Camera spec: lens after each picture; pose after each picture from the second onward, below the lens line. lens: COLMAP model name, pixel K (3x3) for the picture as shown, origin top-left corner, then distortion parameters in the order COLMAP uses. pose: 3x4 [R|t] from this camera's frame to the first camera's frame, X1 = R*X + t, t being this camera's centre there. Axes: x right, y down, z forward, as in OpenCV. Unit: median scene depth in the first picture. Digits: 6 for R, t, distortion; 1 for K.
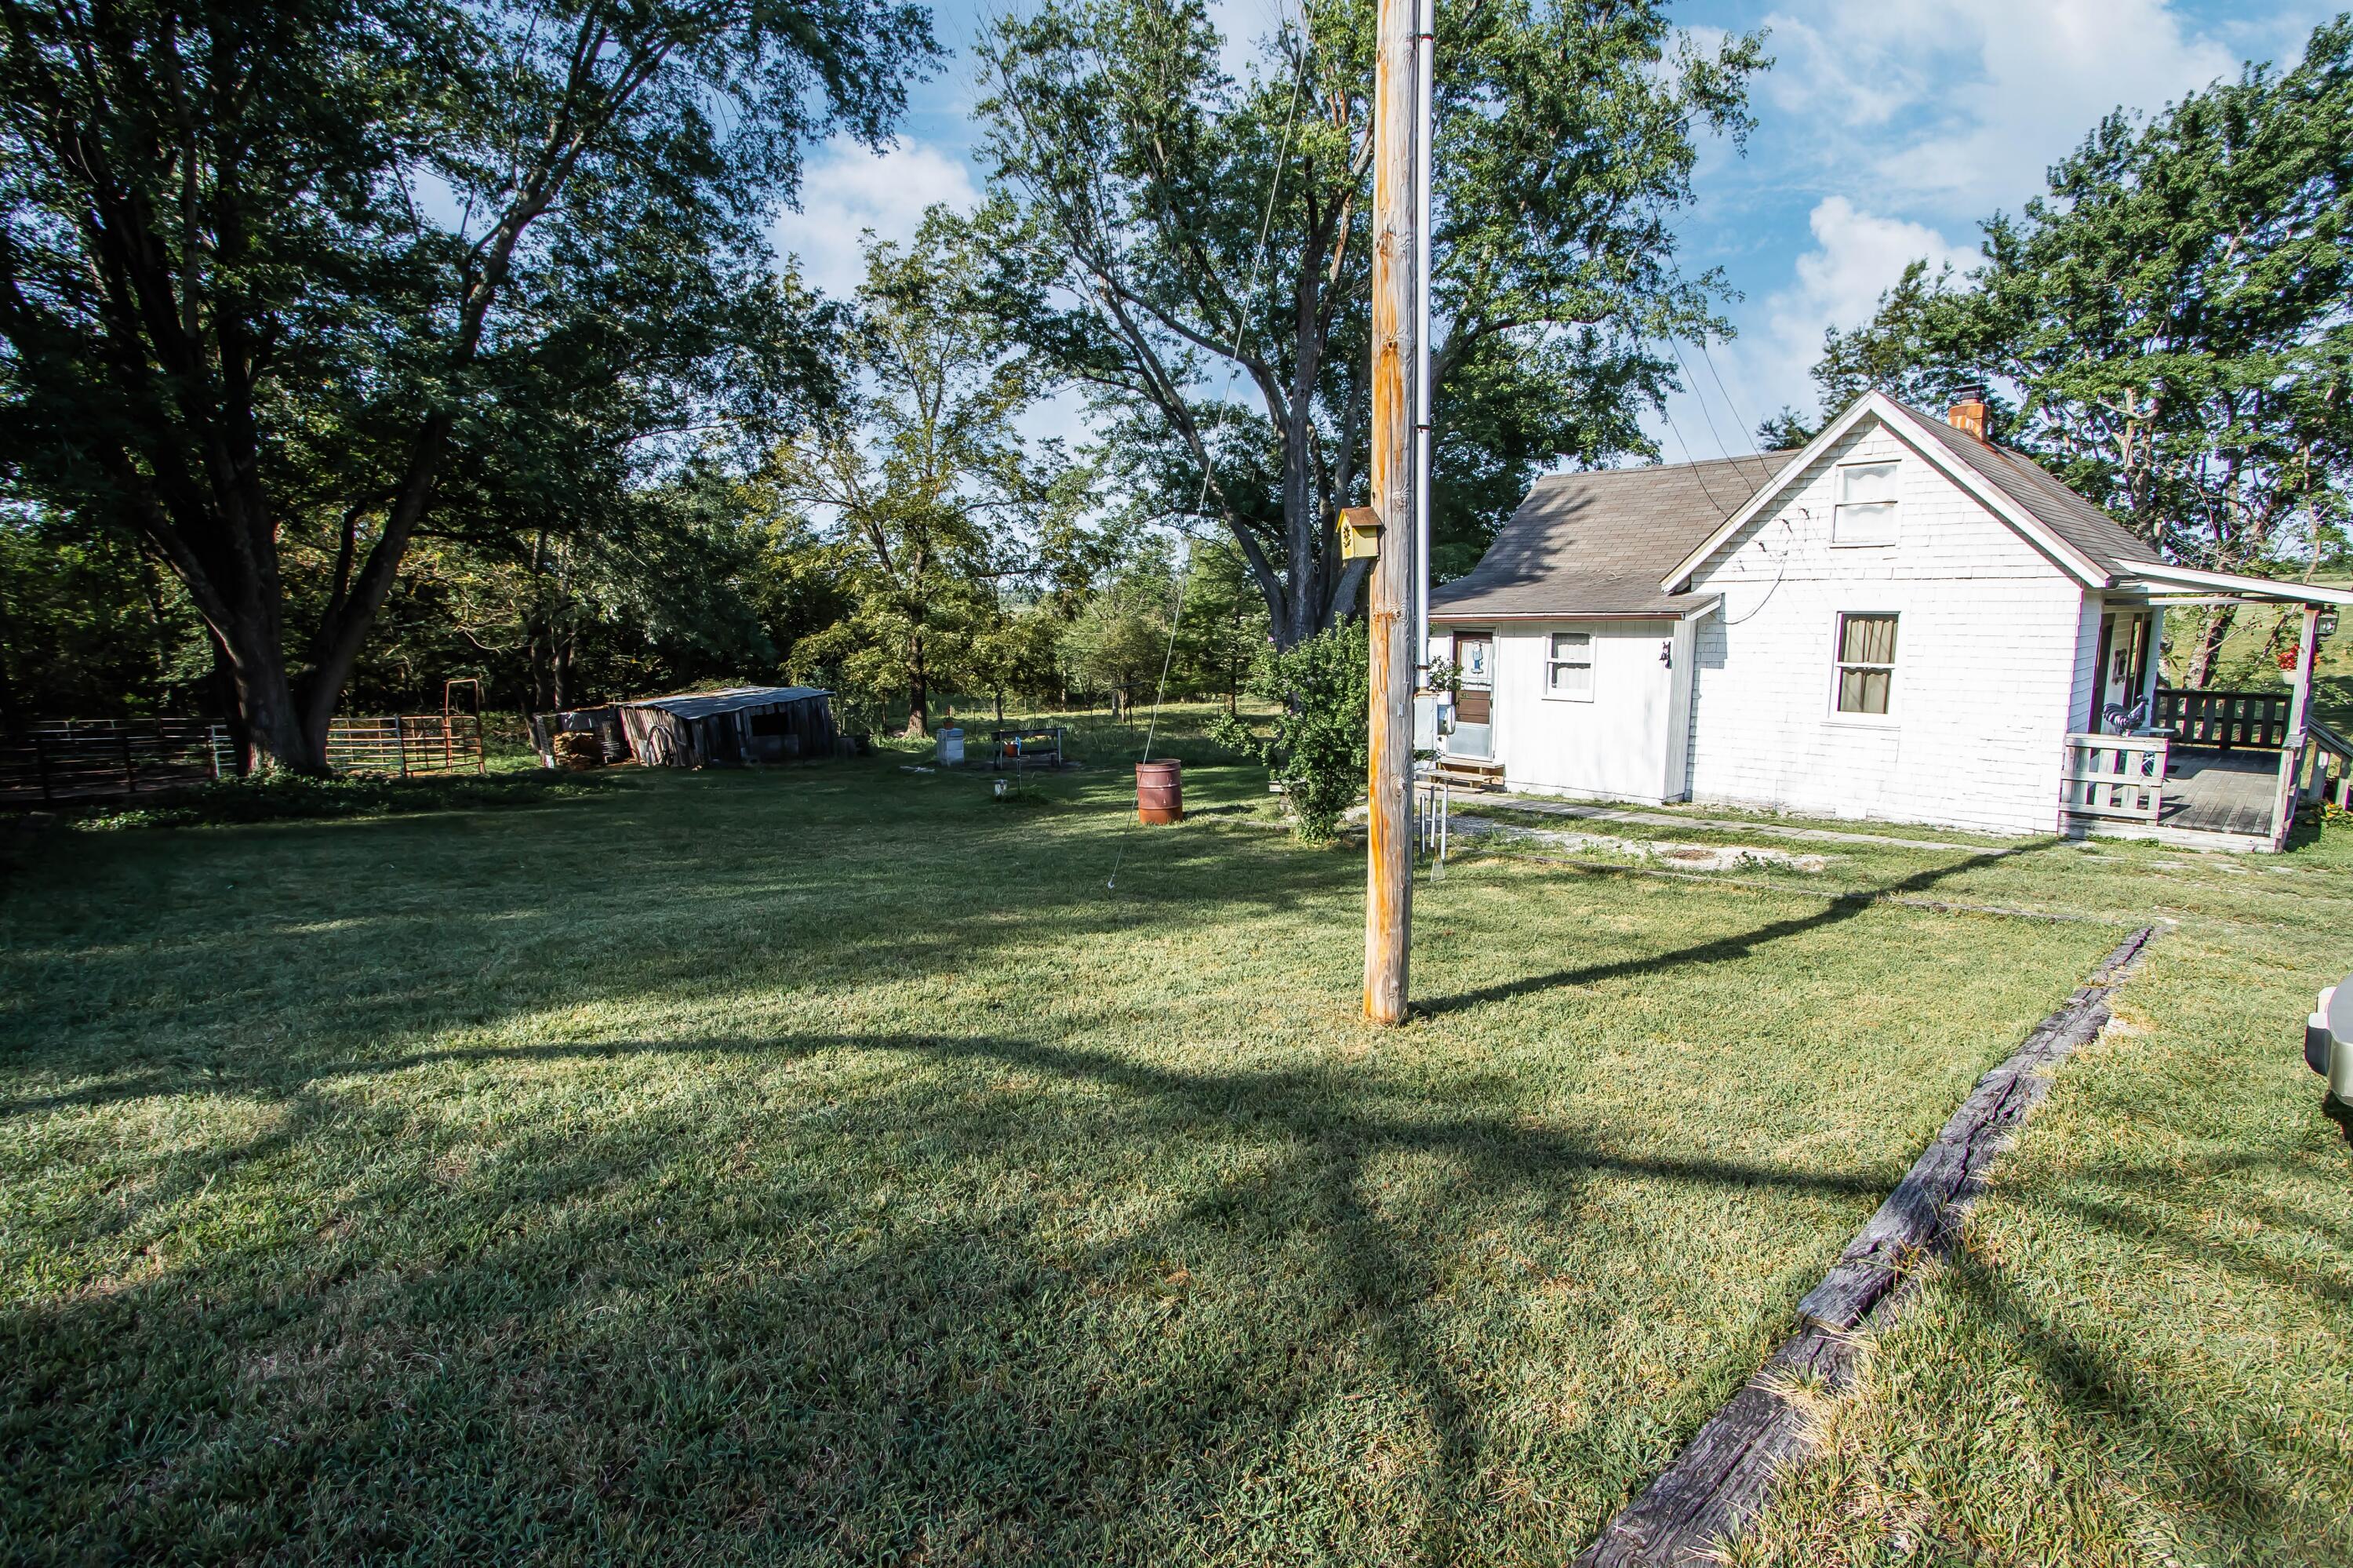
lens RADIAL K [[1092.3, 0, 1180.0], [0, 1092.3, 772.1], [0, 0, 1]] dist [-0.011723, 0.001154]
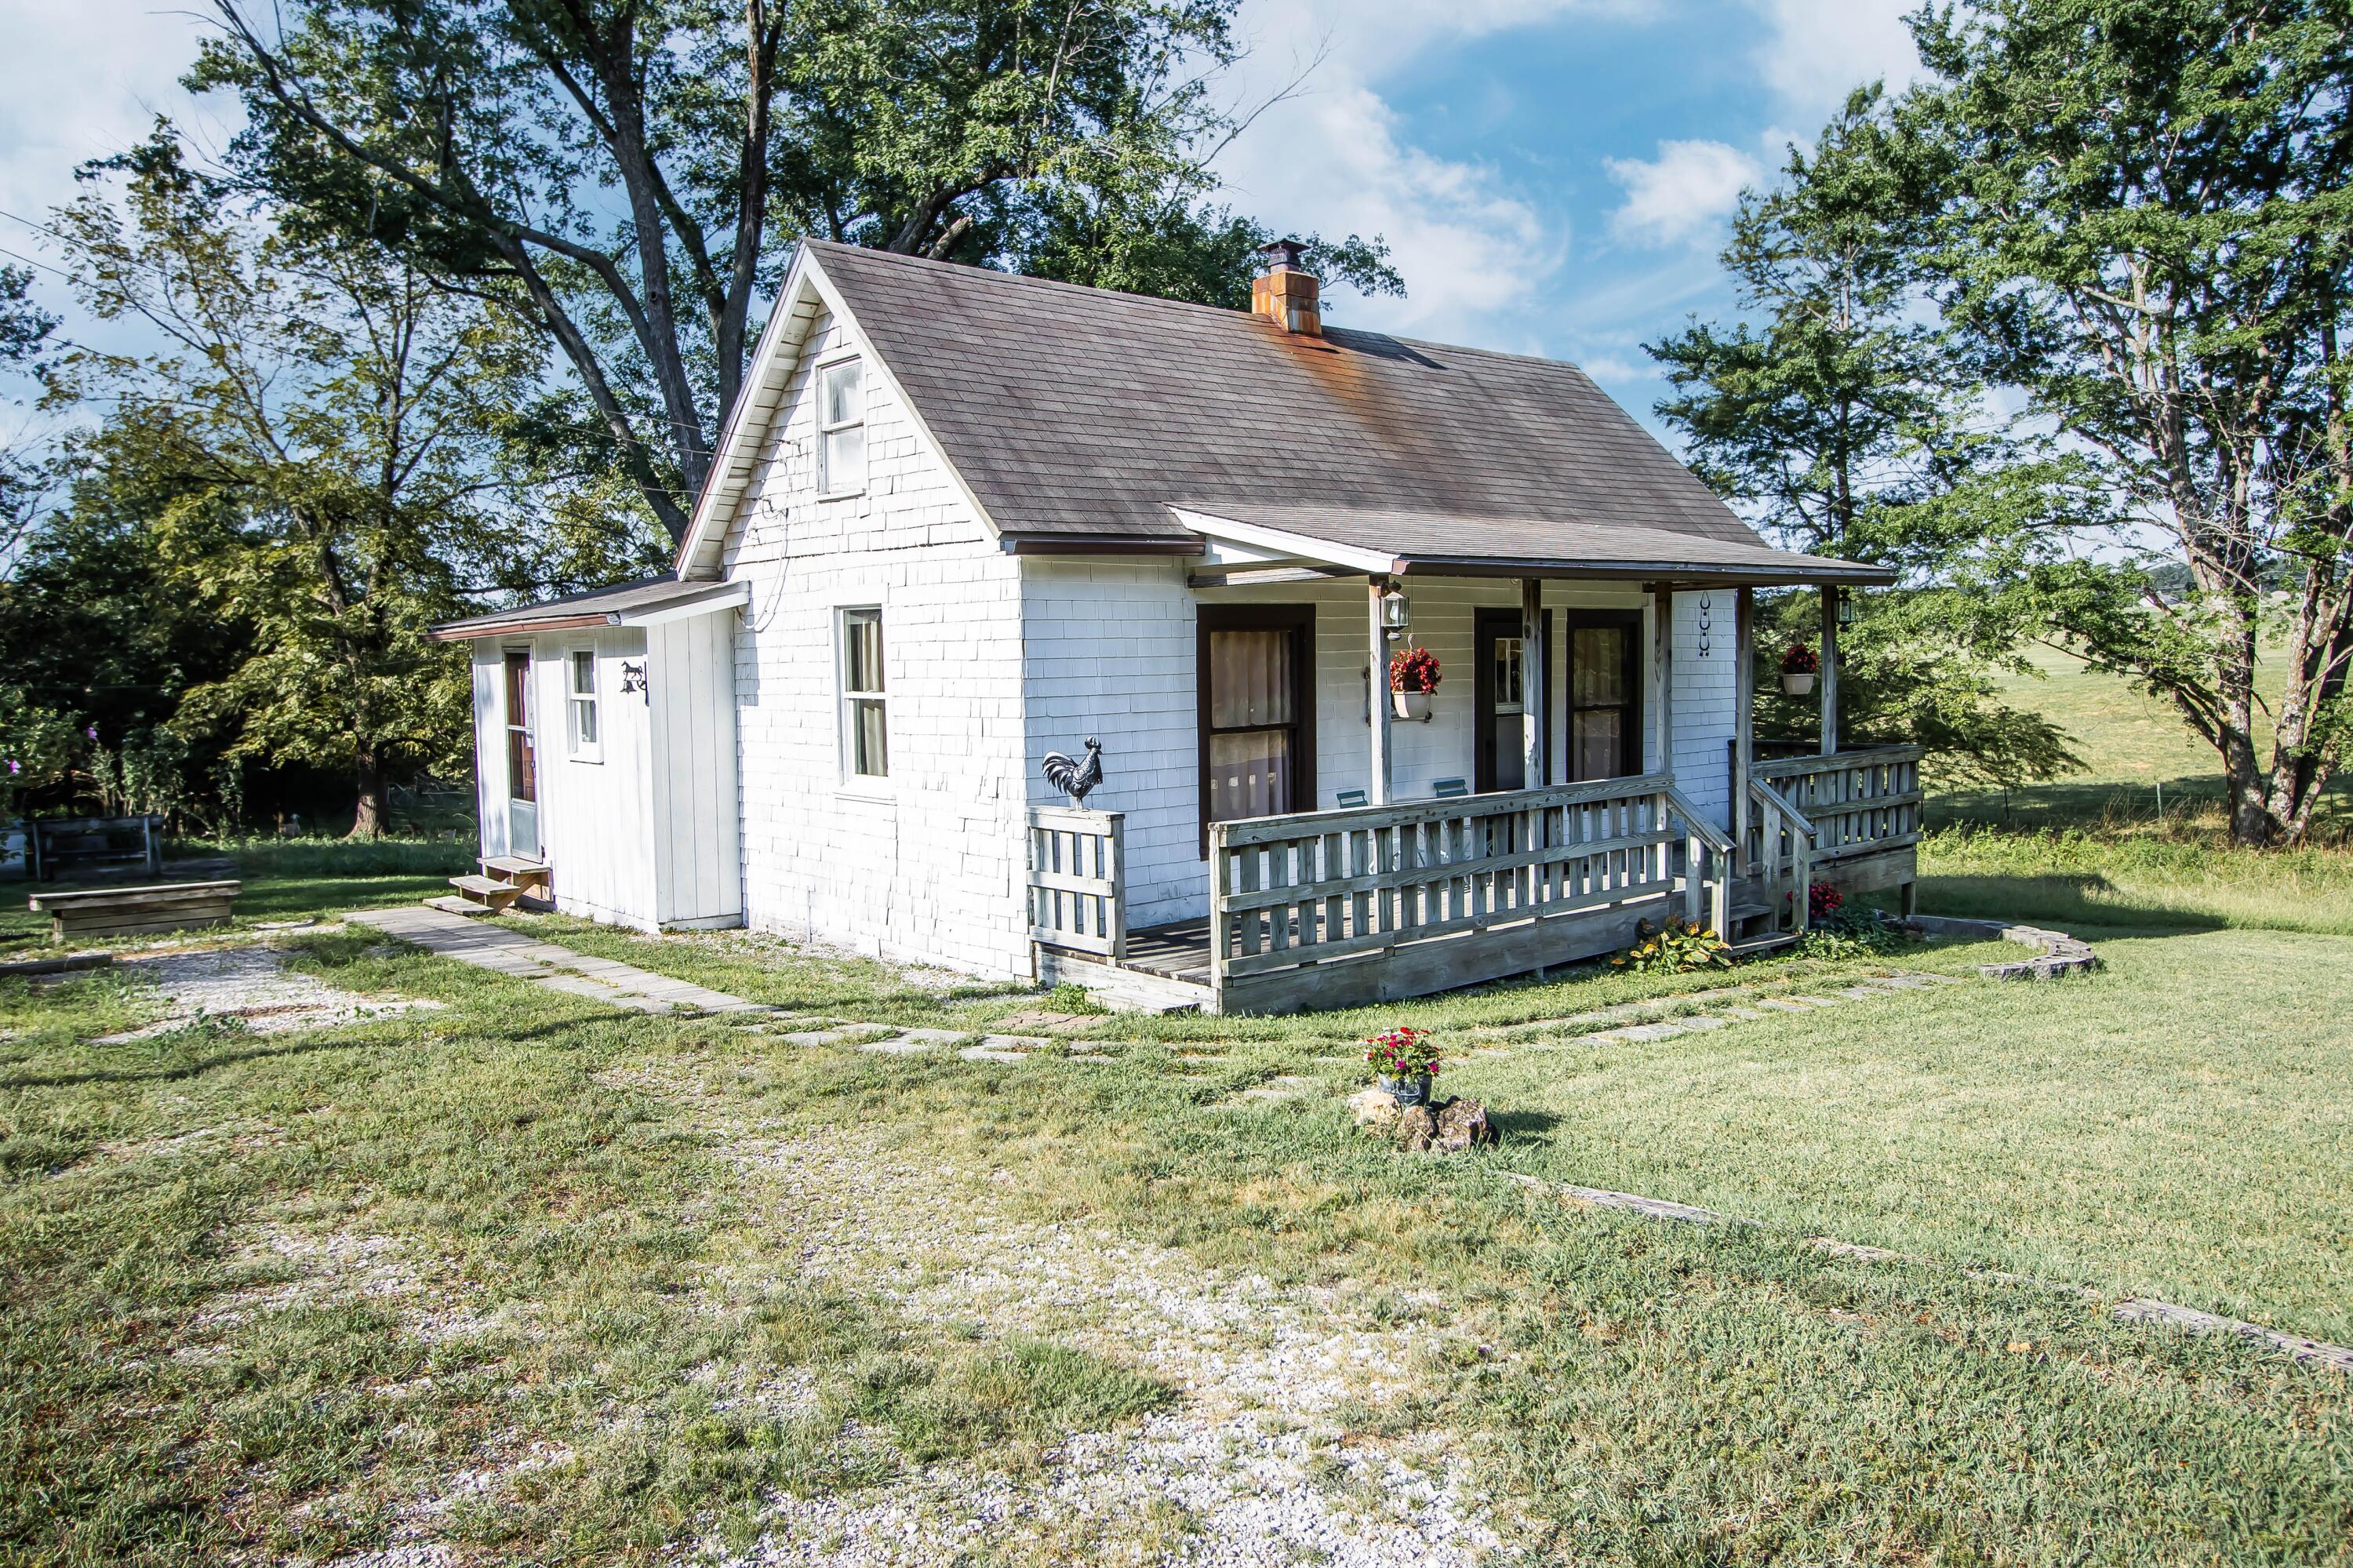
lens RADIAL K [[1638.5, 0, 1159.2], [0, 1638.5, 790.2], [0, 0, 1]] dist [-0.006998, -0.000536]
pose [[0.998742, -0.005172, -0.049878, 0.785999], [0.002118, 0.998131, -0.061079, 0.007947], [0.050101, 0.060896, 0.996886, 0.108659]]
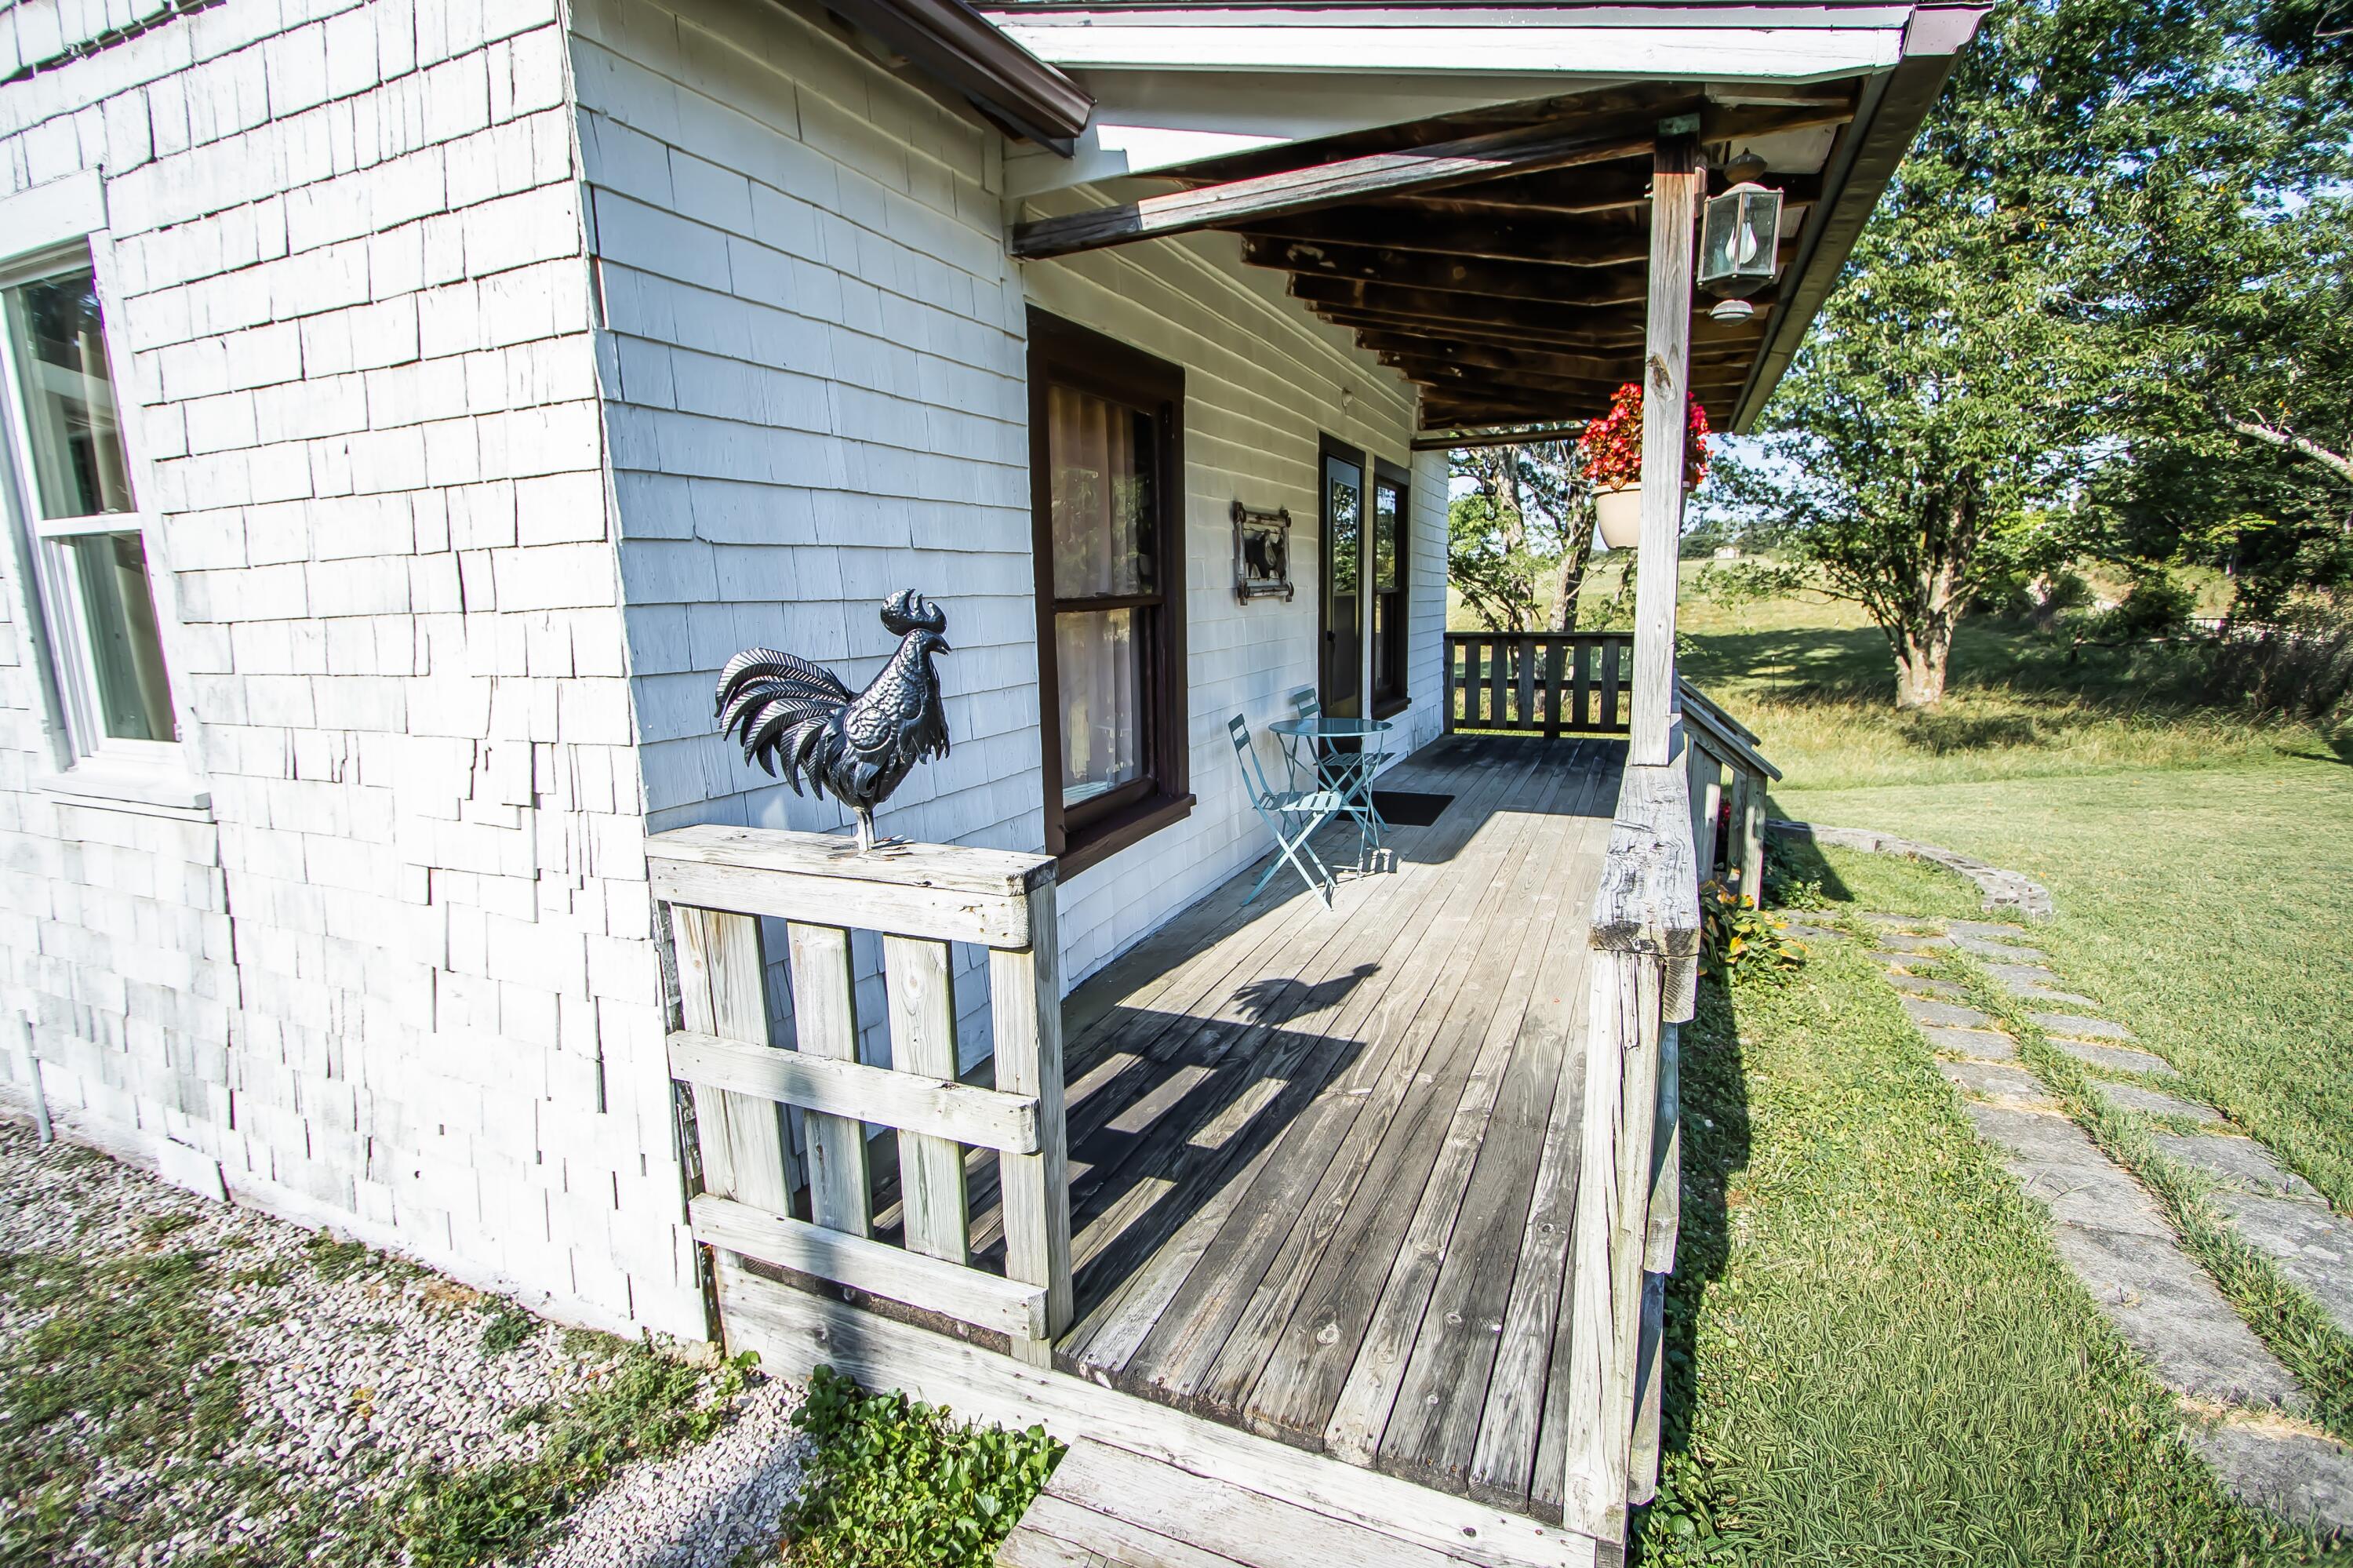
lens RADIAL K [[1092.3, 0, 1173.3], [0, 1092.3, 774.3], [0, 0, 1]] dist [-0.011723, 0.001154]
pose [[0.922857, -0.075649, 0.377641, 0.699598], [0.069702, 0.997134, 0.029412, -0.038002], [-0.378784, -0.000820, 0.925485, 0.678691]]
